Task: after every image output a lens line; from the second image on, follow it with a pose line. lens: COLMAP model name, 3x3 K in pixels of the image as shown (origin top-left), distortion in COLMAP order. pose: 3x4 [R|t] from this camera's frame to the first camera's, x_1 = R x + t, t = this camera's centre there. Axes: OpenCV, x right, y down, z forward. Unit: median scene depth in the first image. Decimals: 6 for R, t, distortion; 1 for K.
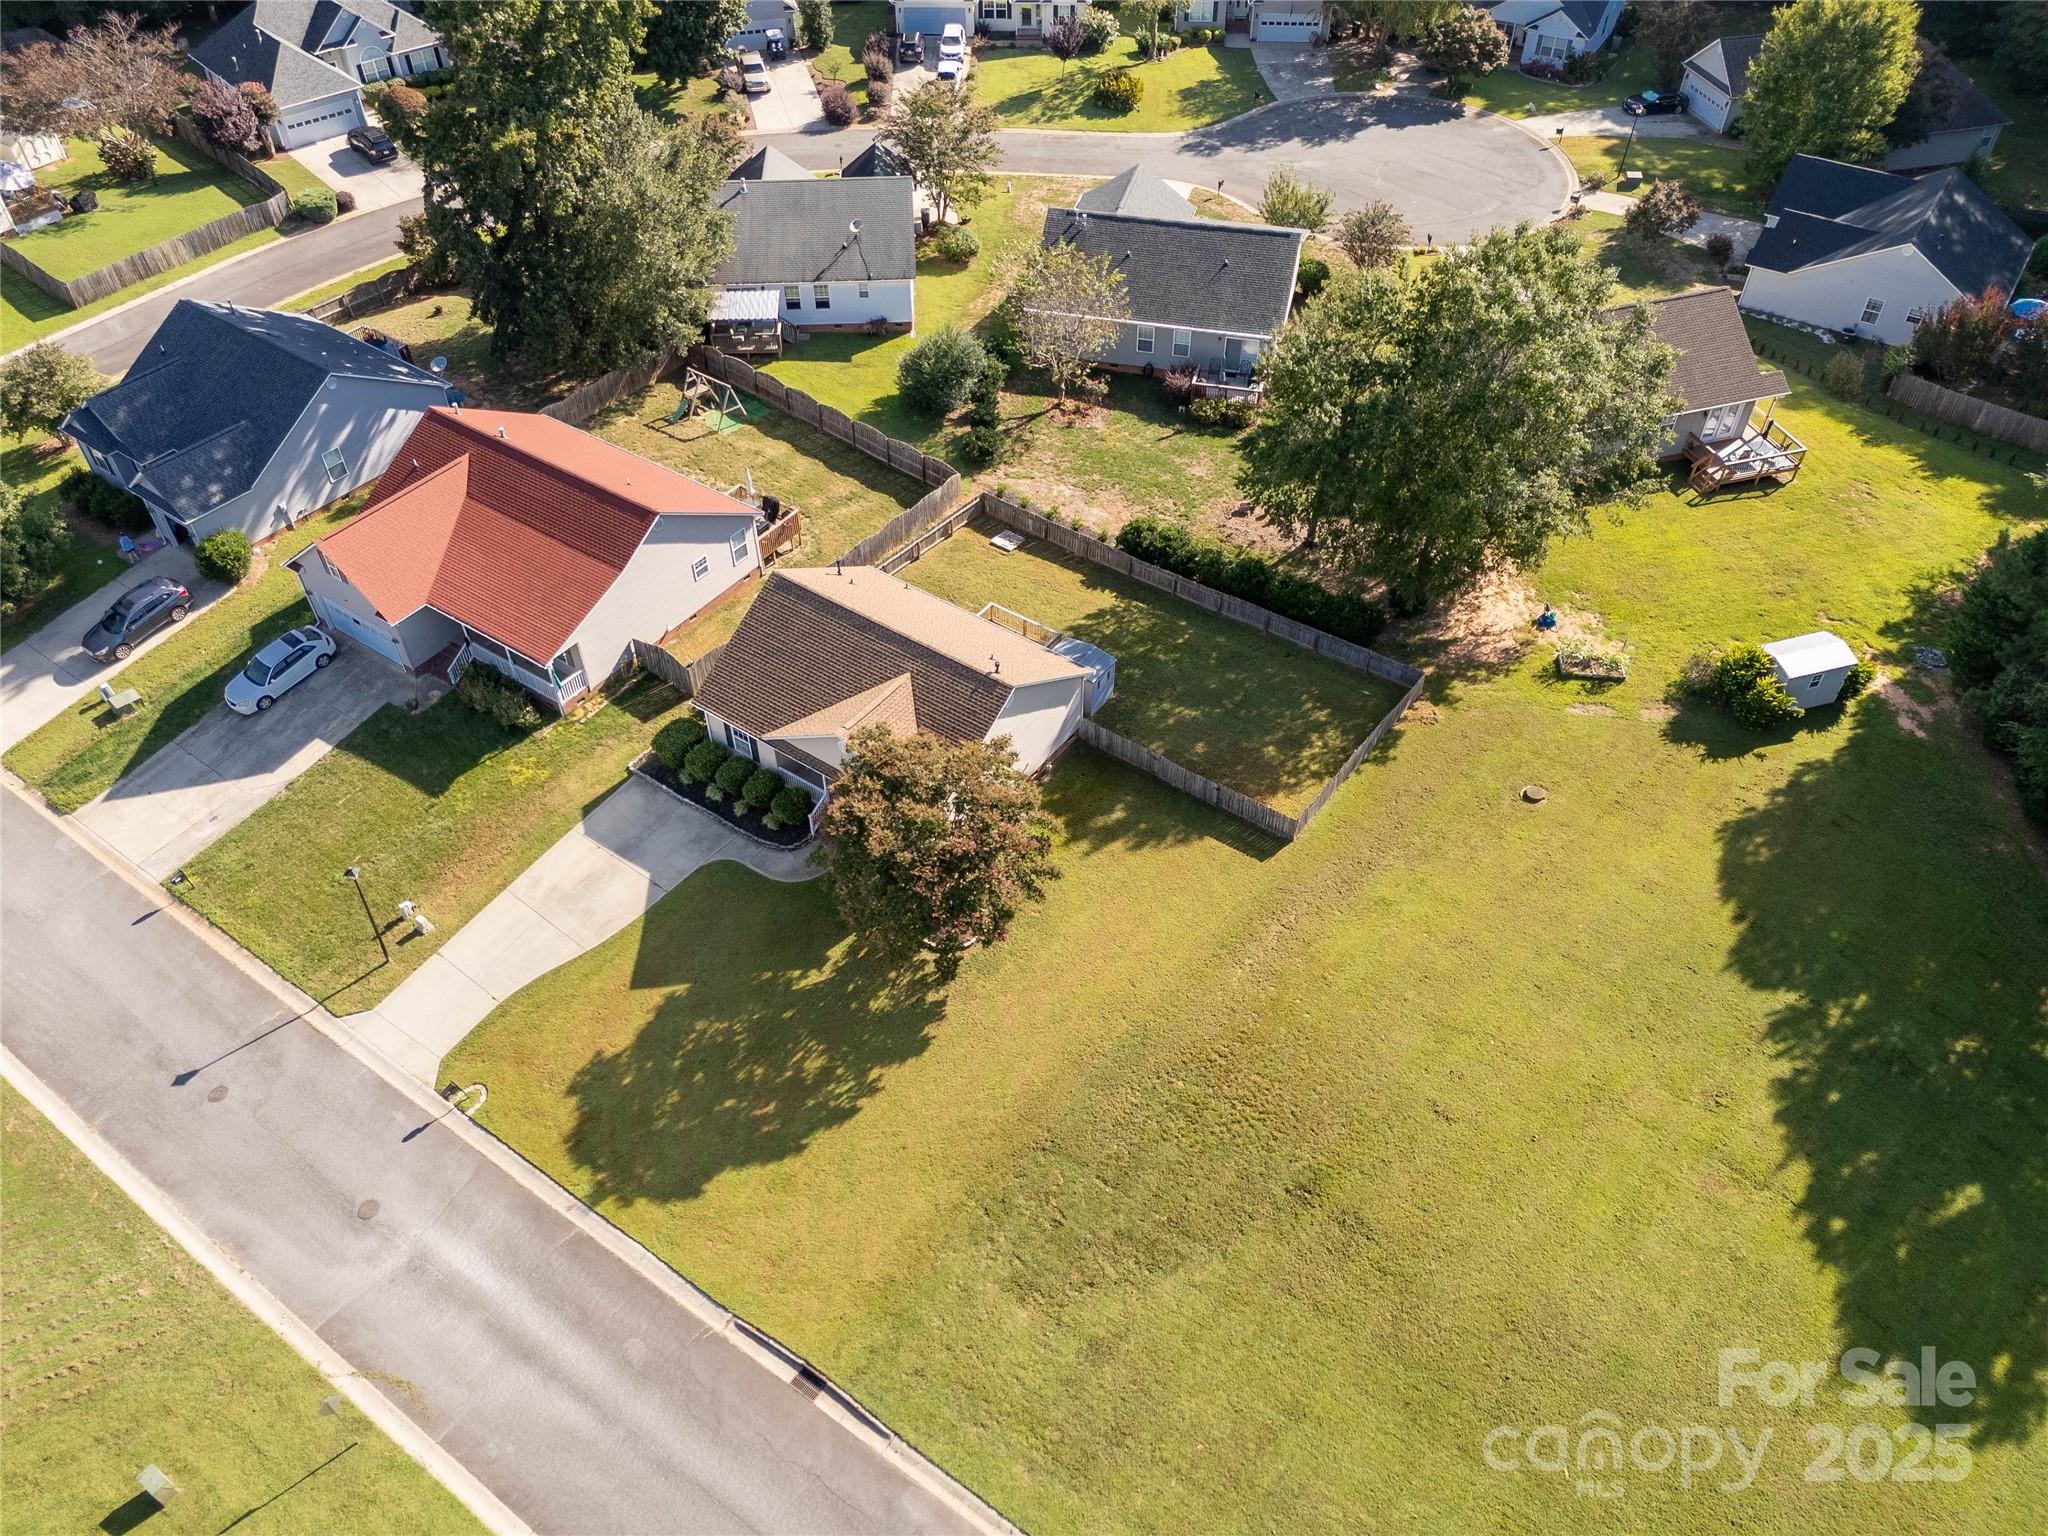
lens RADIAL K [[1488.8, 0, 1021.0], [0, 1488.8, 780.5], [0, 0, 1]] dist [0.081281, -0.075576]
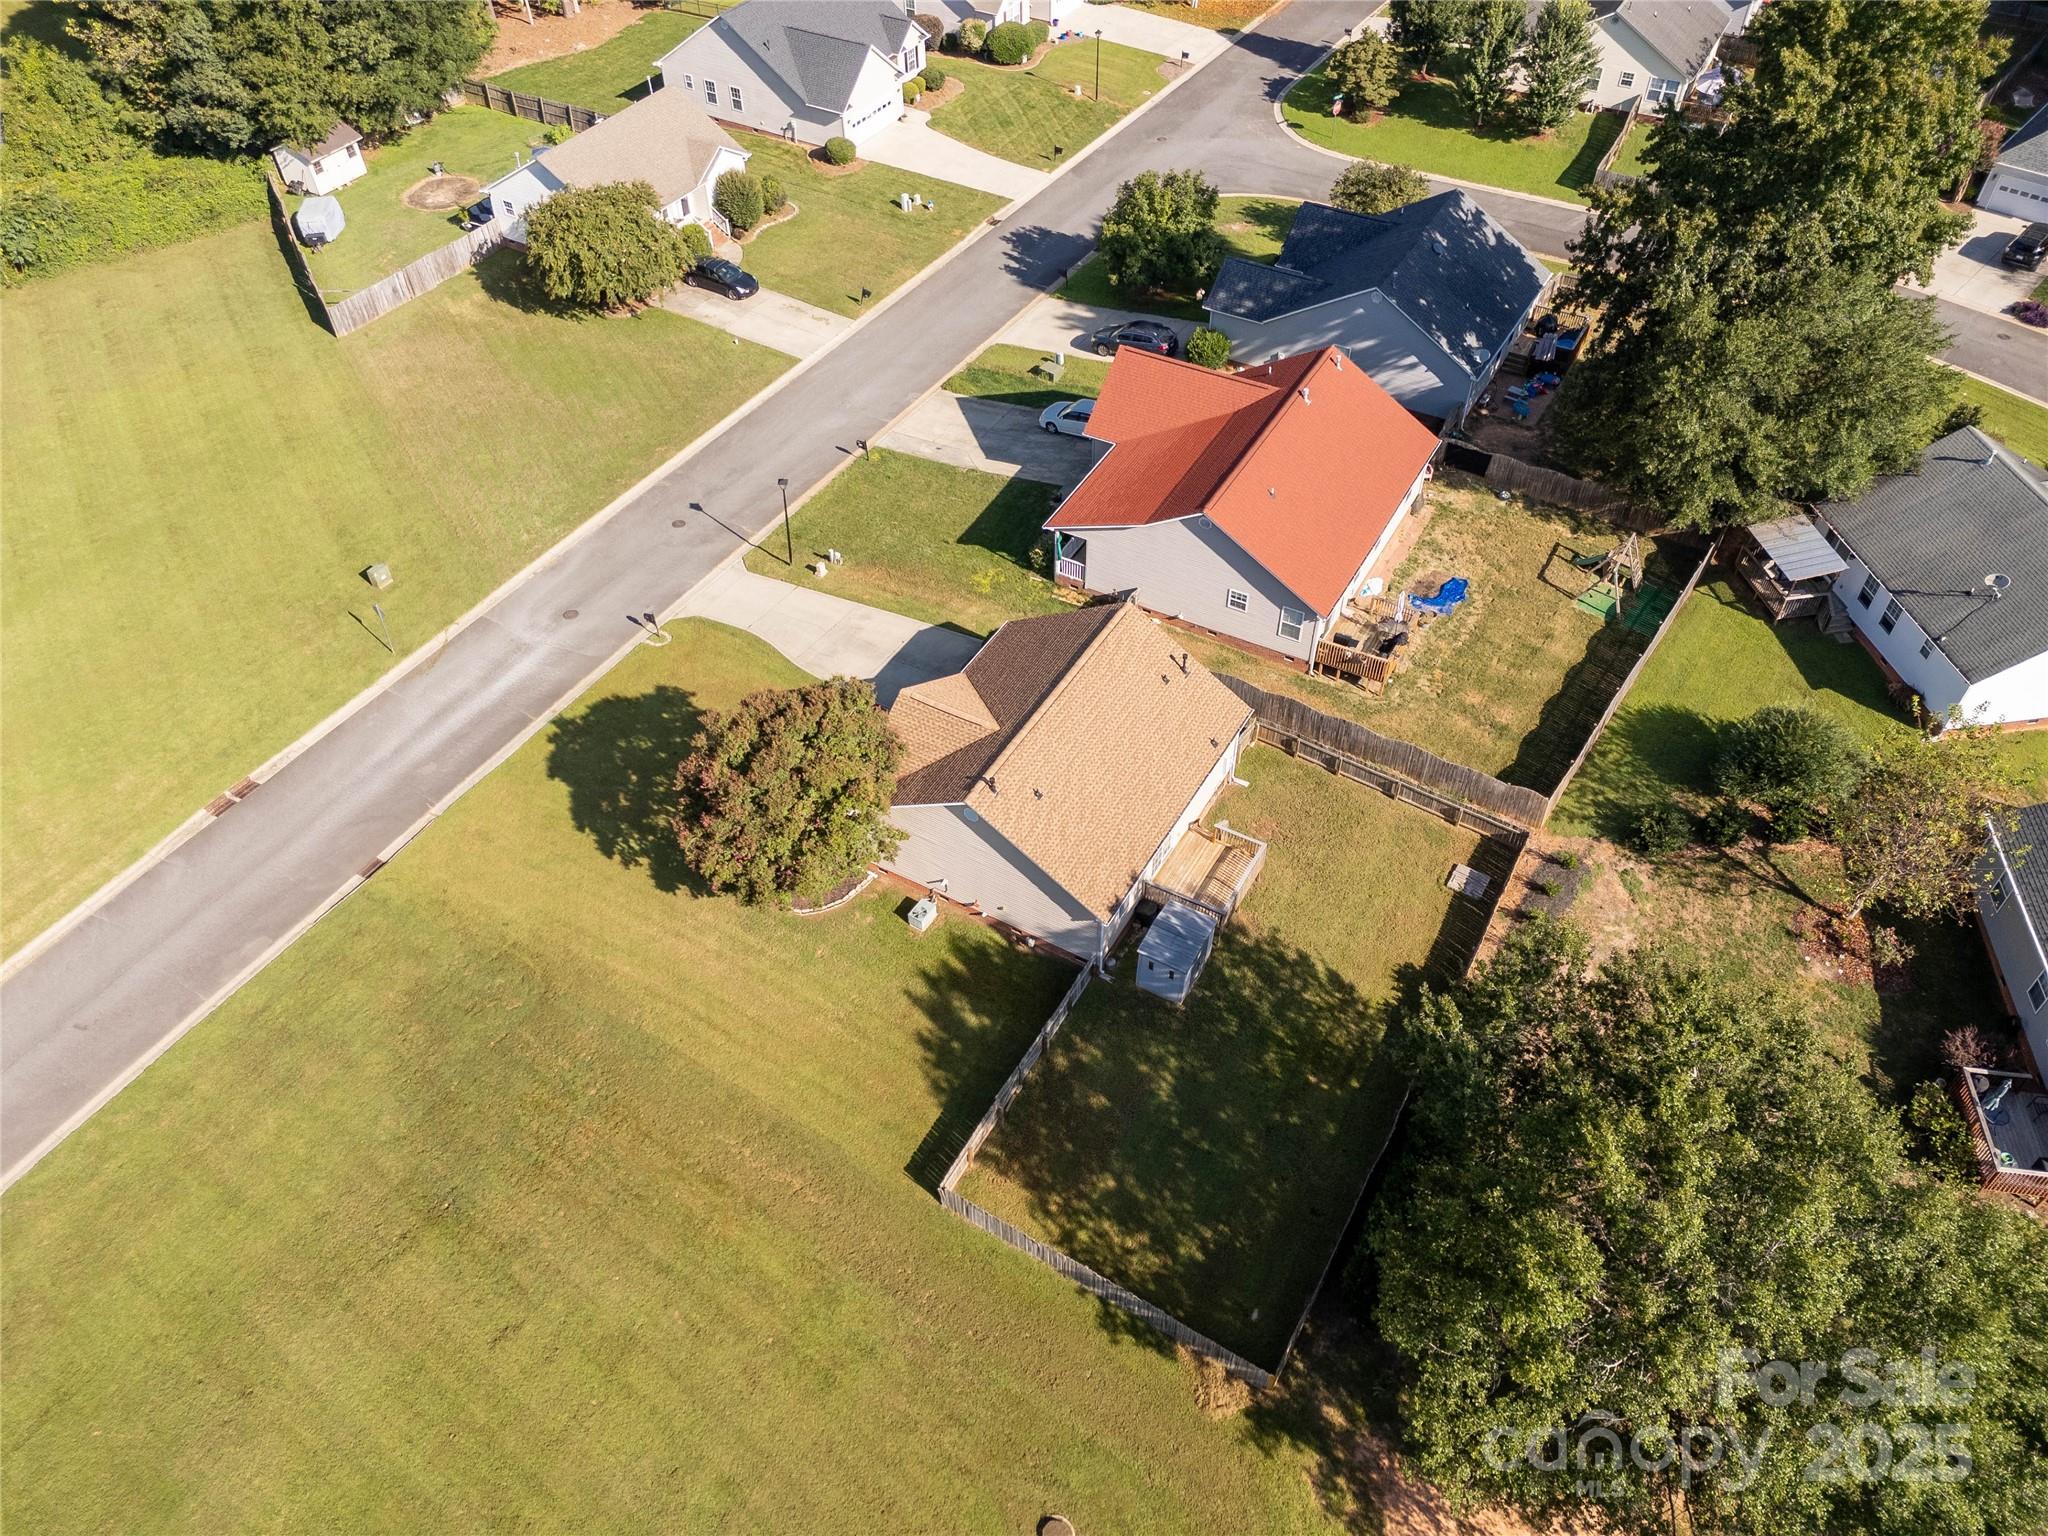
lens RADIAL K [[1488.8, 0, 1021.0], [0, 1488.8, 780.5], [0, 0, 1]] dist [0.081281, -0.075576]
pose [[0.102643, 0.722348, -0.683869, 0.530298], [-0.699847, 0.541003, 0.466402, -0.450918], [0.706880, 0.430731, 0.561063, 0.447971]]
